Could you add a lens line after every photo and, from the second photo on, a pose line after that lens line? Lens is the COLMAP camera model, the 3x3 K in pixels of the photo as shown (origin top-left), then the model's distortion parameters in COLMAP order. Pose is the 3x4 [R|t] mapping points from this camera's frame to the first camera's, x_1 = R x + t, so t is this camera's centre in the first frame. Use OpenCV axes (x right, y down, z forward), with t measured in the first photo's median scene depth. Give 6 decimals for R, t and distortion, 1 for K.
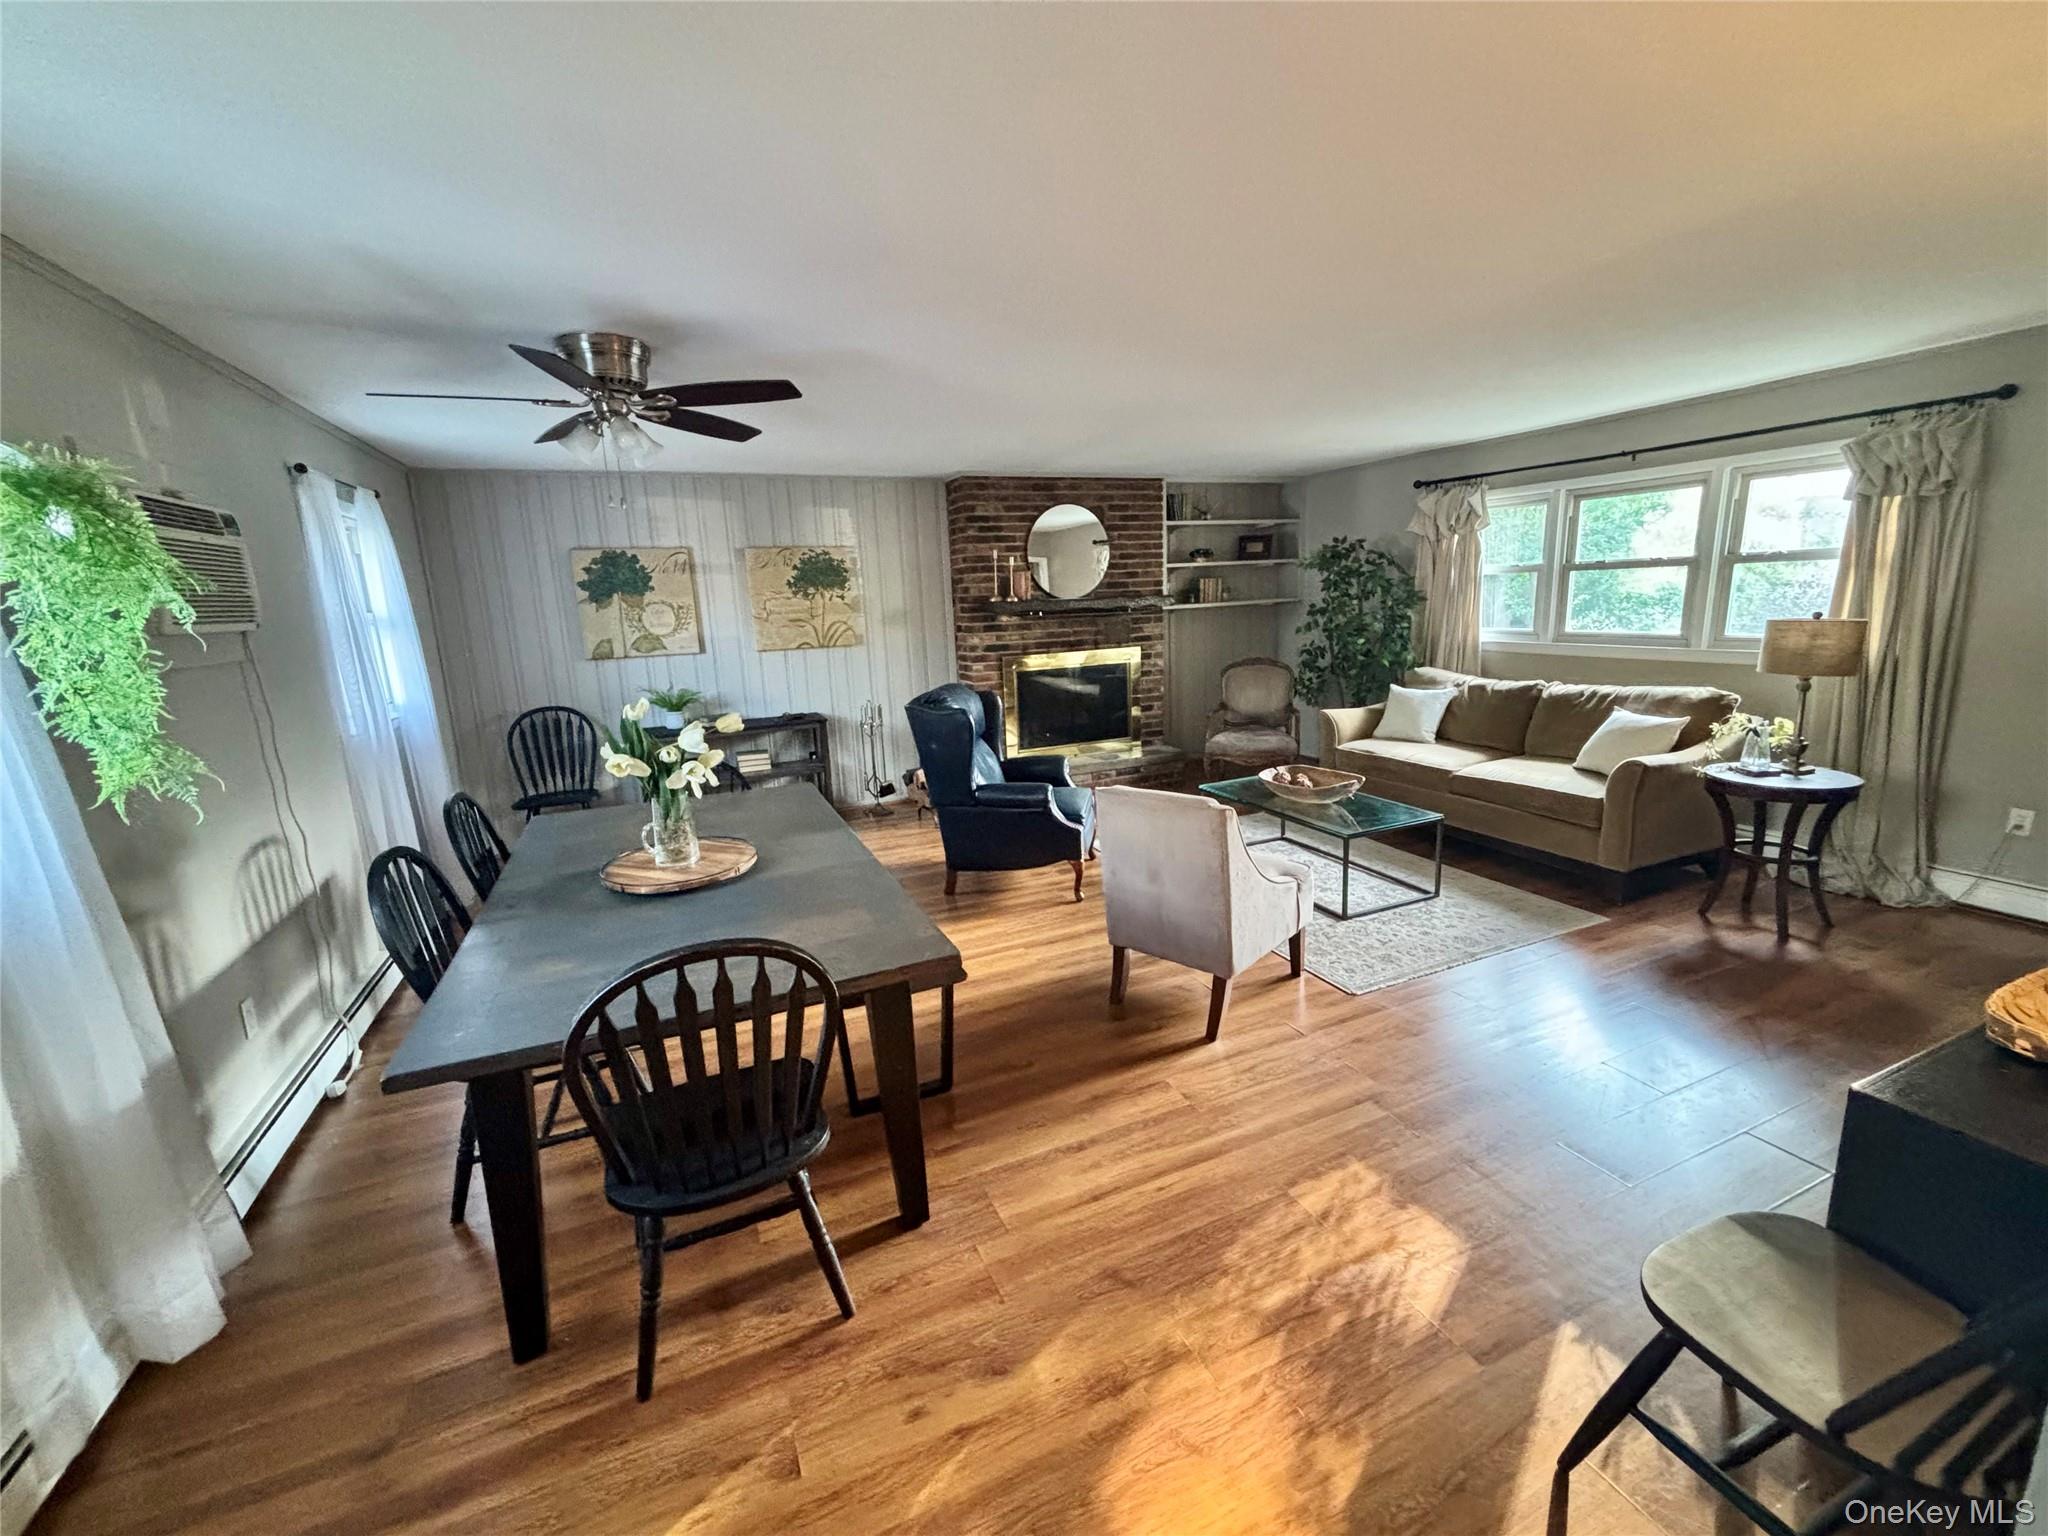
lens RADIAL K [[824.9, 0, 1023.6], [0, 824.9, 767.0], [0, 0, 1]] dist [0.003221, 0.000103]
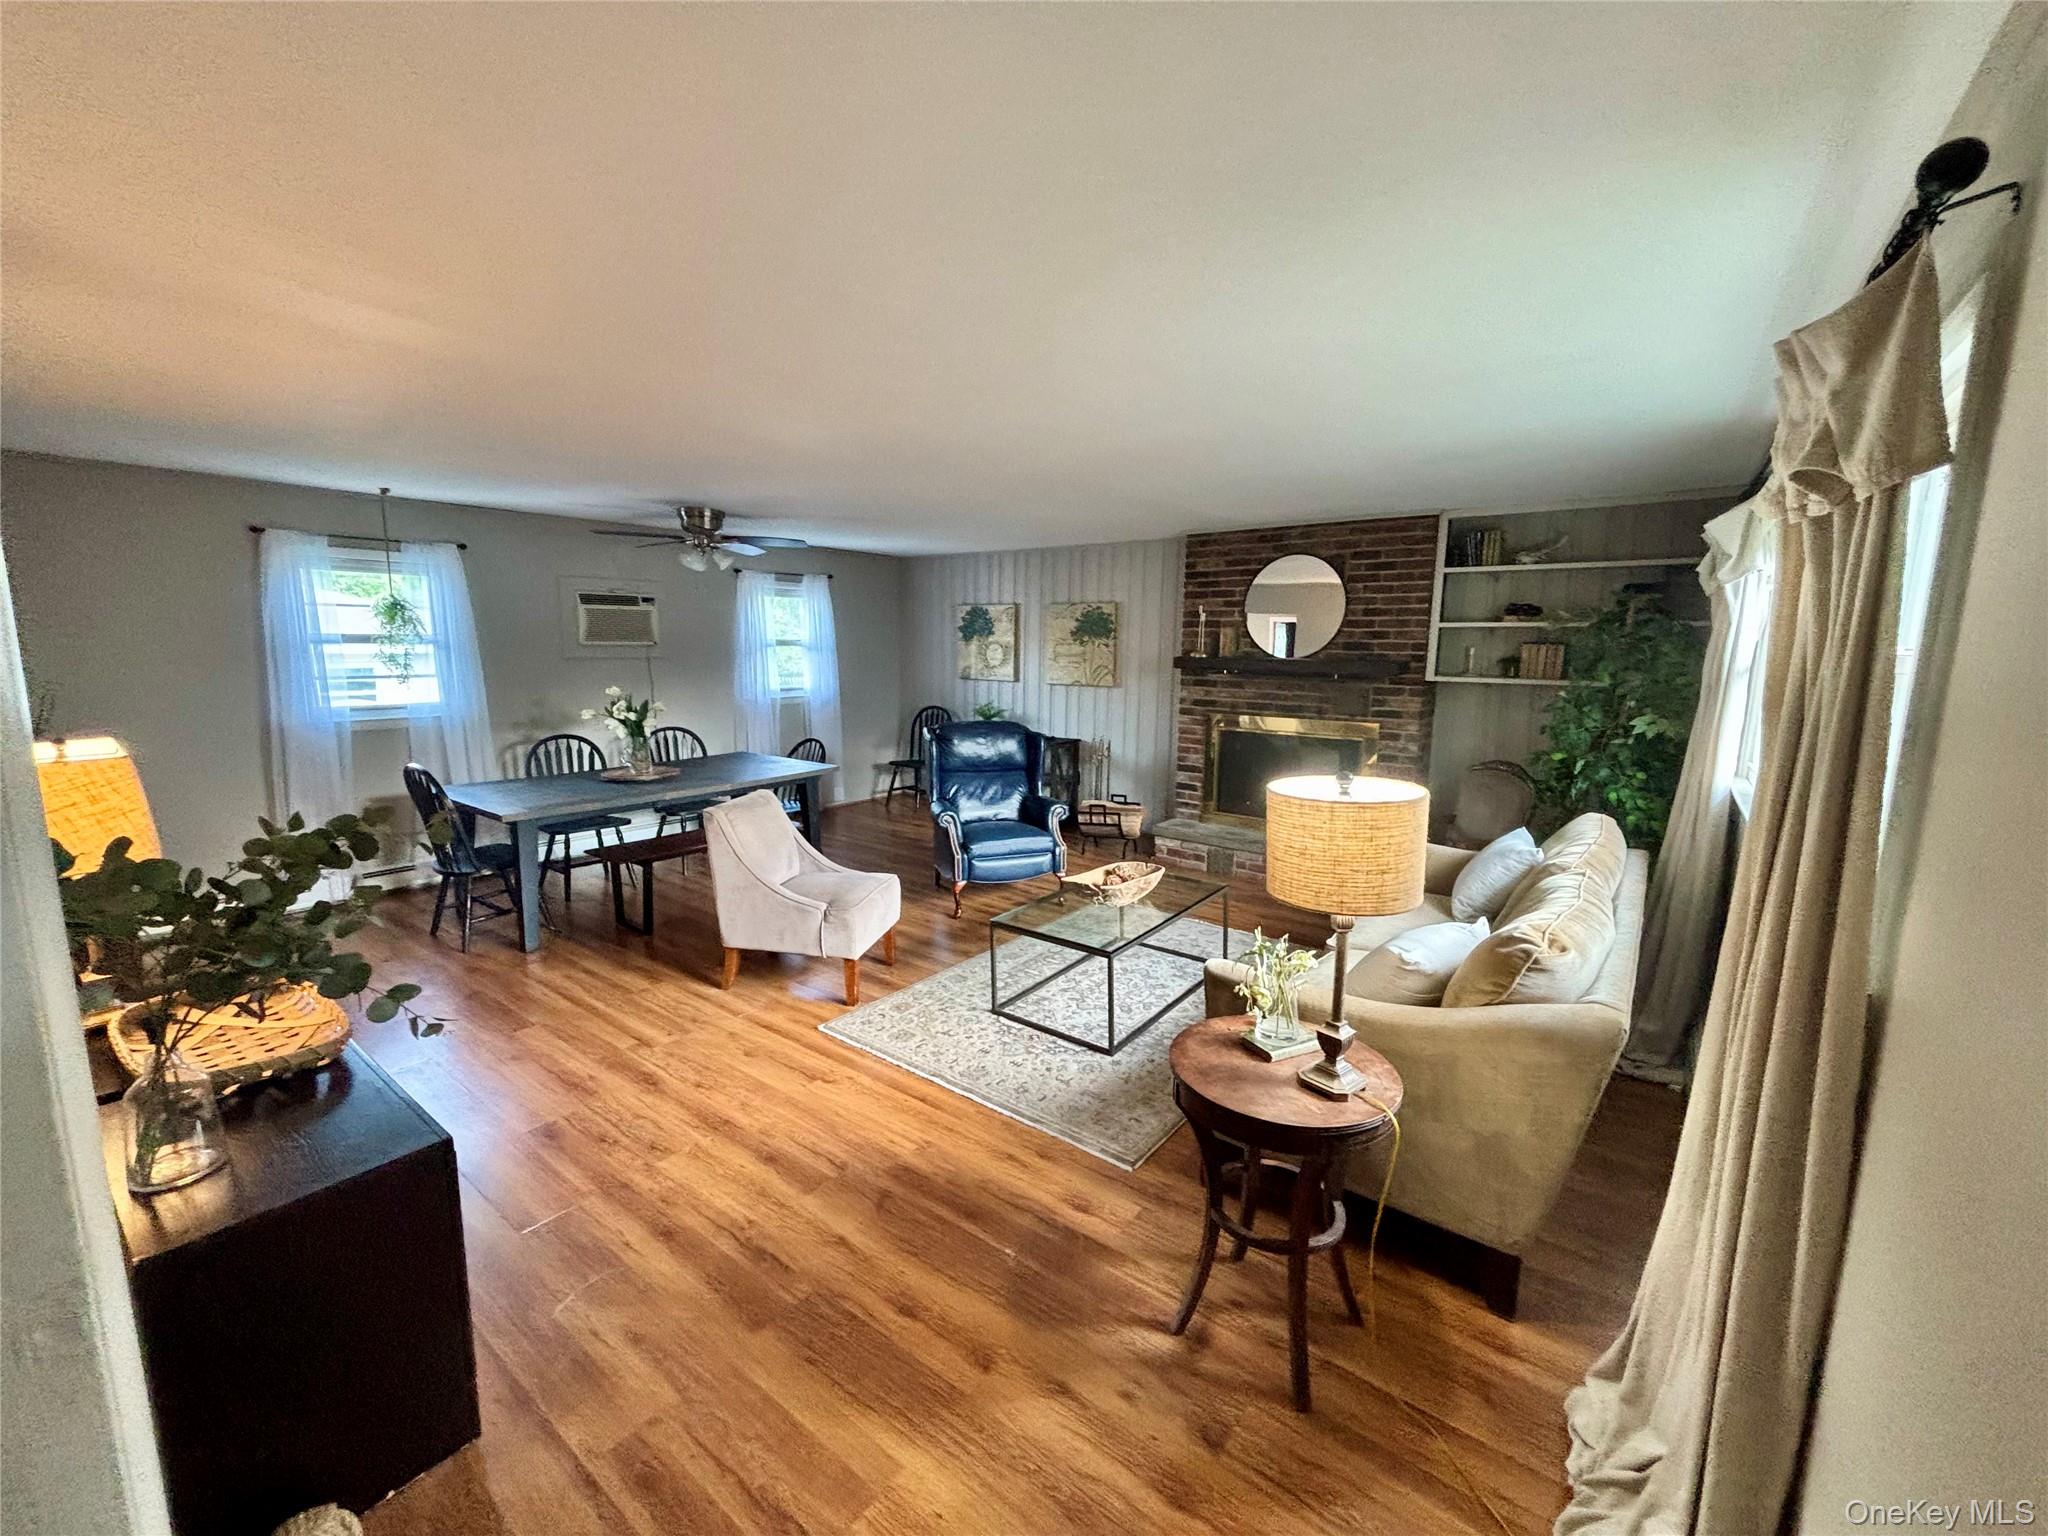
lens RADIAL K [[824.9, 0, 1018.8], [0, 824.9, 760.9], [0, 0, 1]] dist [0.003221, 0.000103]
pose [[0.480975, 0.167942, -0.860499, 0.720196], [-0.209685, 0.975033, 0.073092, -0.102646], [0.851290, 0.145278, 0.504182, 0.323367]]
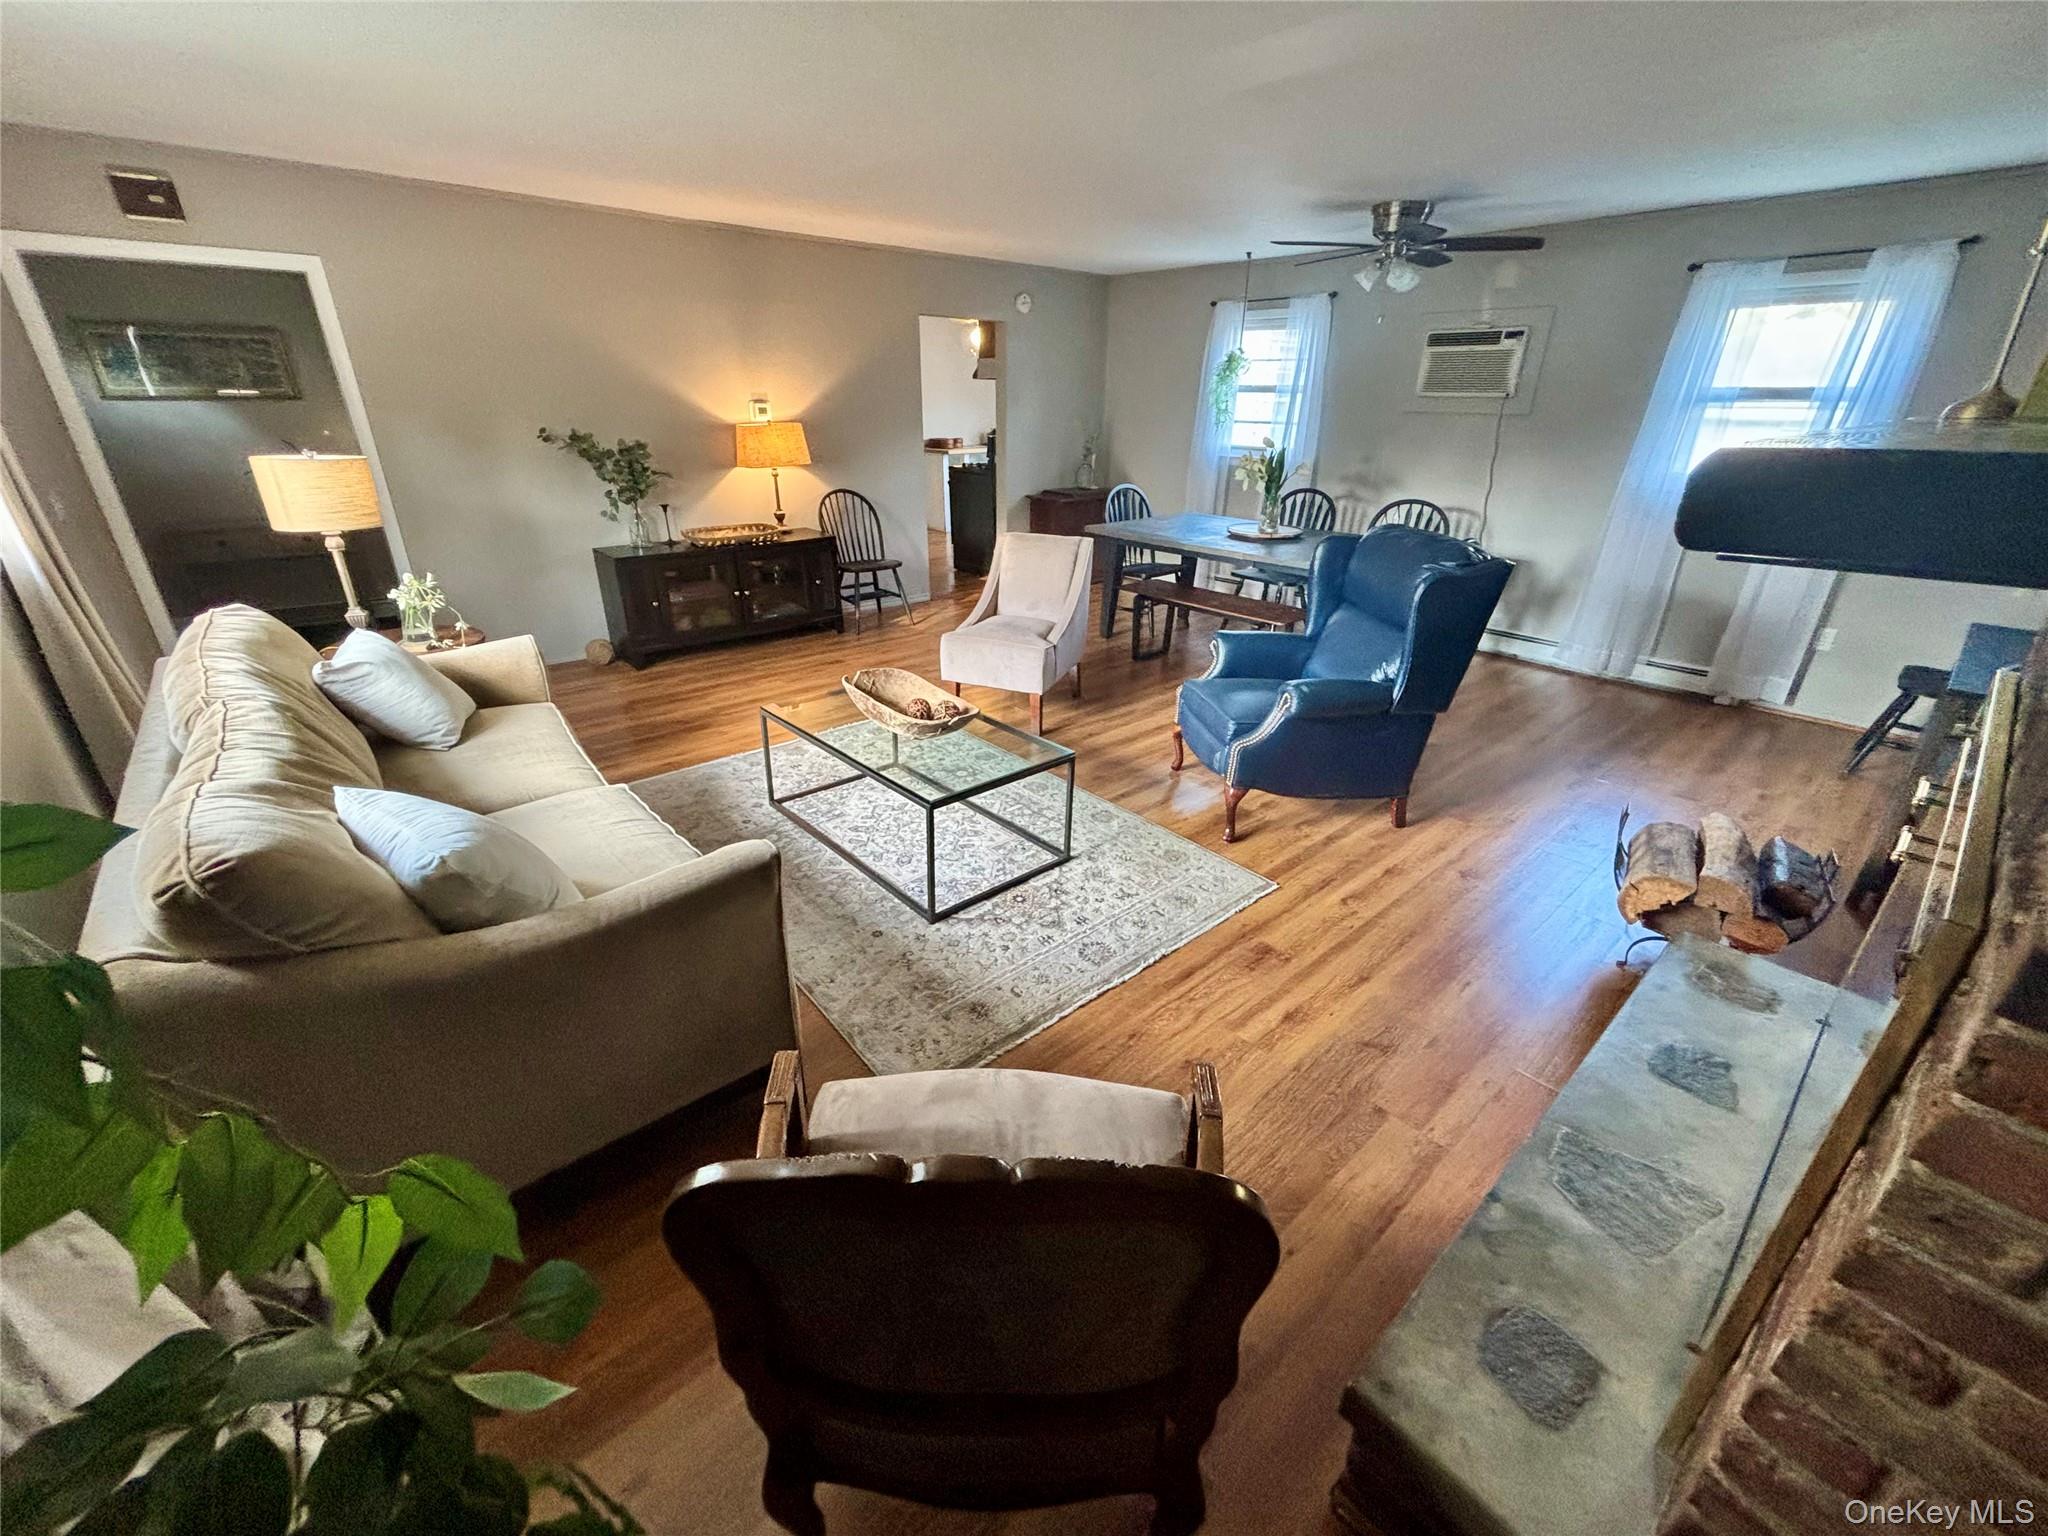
lens RADIAL K [[824.9, 0, 1026.0], [0, 824.9, 780.5], [0, 0, 1]] dist [0.003221, 0.000103]
pose [[-0.952214, 0.162700, -0.258490, 0.315451], [-0.031590, 0.789312, 0.613179, -0.257963], [0.303794, 0.592043, -0.746455, 1.115764]]
